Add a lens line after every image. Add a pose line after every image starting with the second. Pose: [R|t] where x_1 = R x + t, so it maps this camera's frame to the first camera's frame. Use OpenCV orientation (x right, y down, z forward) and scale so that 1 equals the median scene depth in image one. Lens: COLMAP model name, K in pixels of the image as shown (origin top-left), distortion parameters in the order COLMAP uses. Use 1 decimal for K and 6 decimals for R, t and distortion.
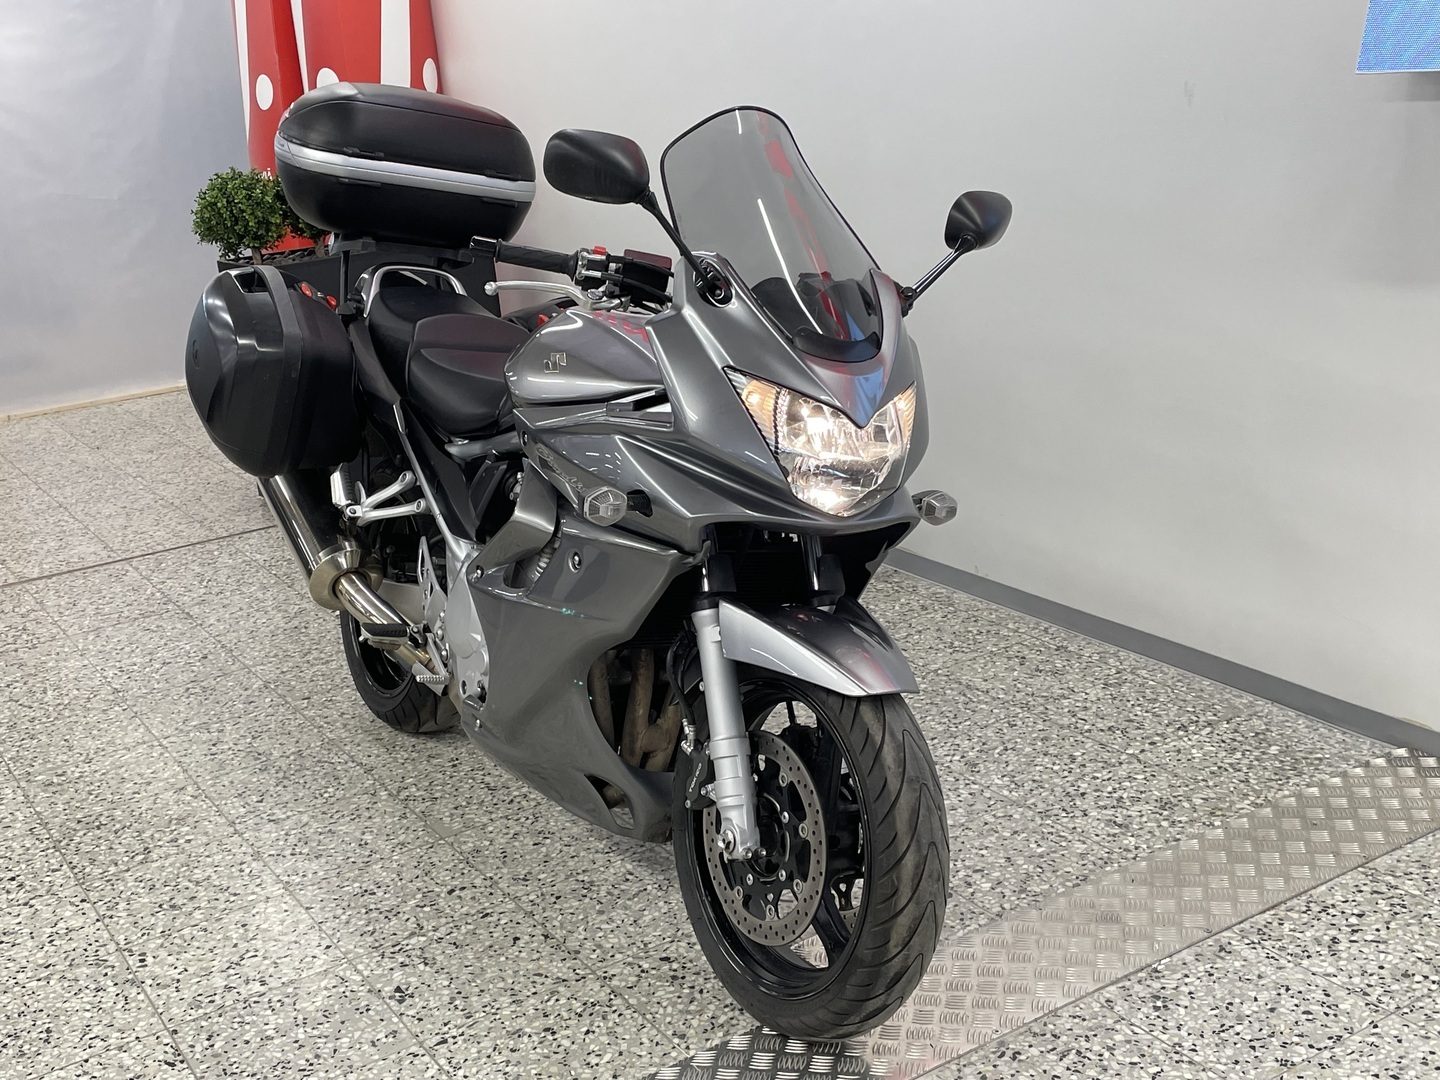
lens RADIAL K [[1629.2, 0, 720.0], [0, 1629.2, 540.0], [0, 0, 1]] dist [0.105053, -0.004771]
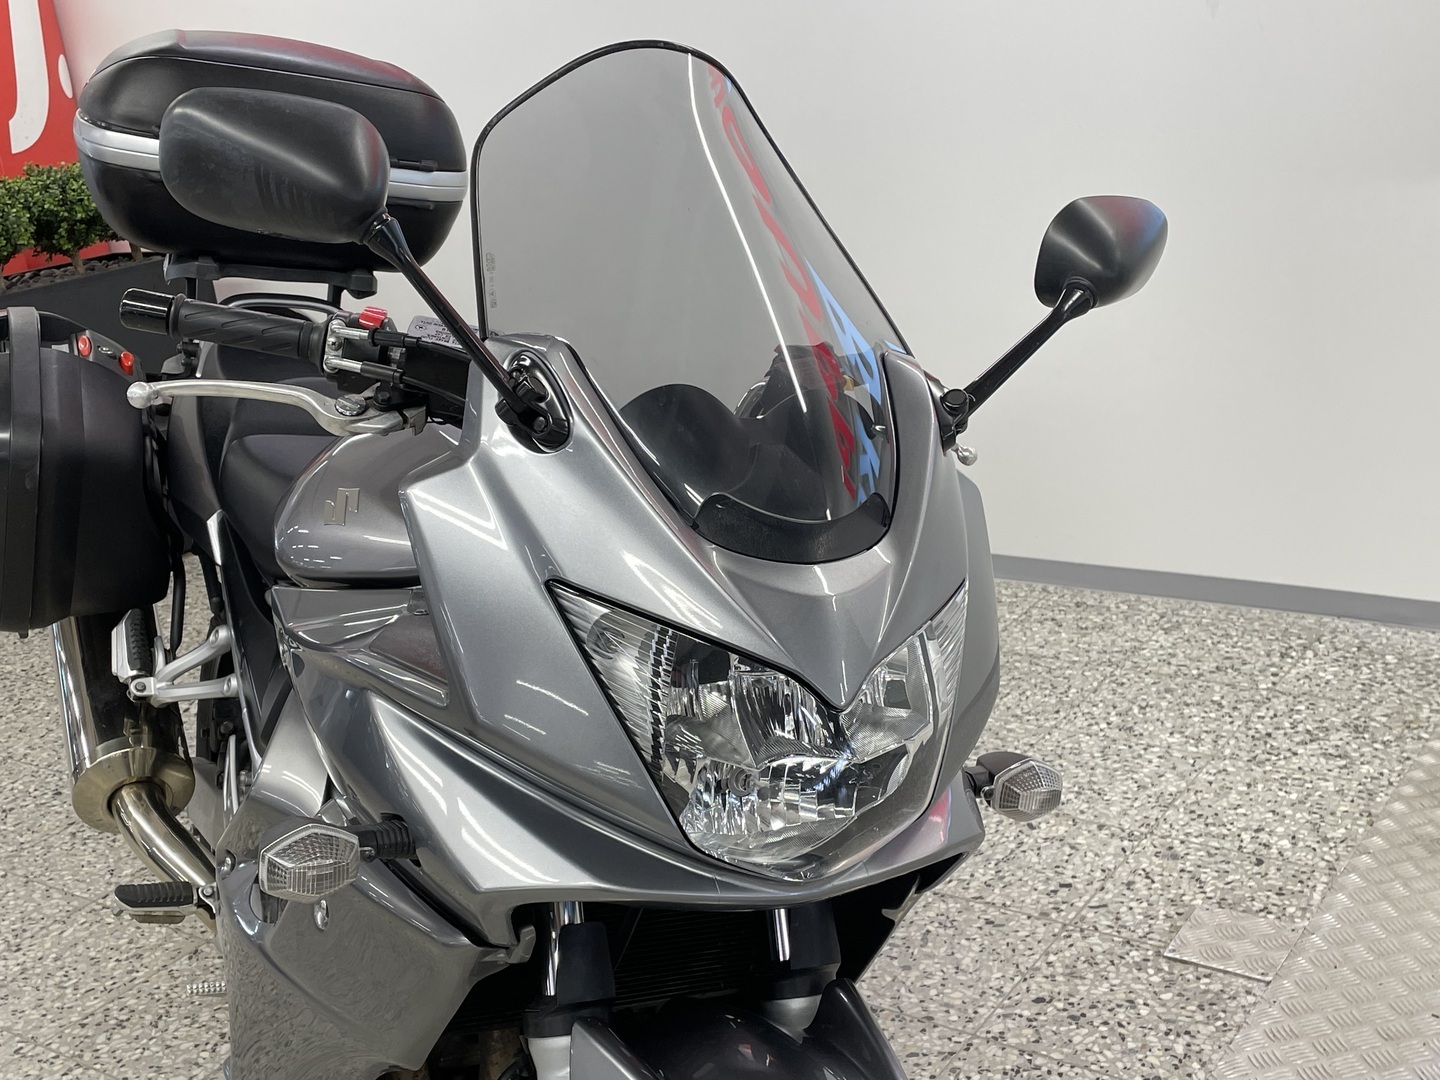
lens RADIAL K [[1673.3, 0, 724.1], [0, 1673.3, 535.1], [0, 0, 1]] dist [0.080147, -0.060282]
pose [[0.995989, 0.001991, -0.089450, 0.069860], [-0.001095, 0.999949, 0.010064, -0.089143], [0.089465, -0.009926, 0.995940, 0.370747]]
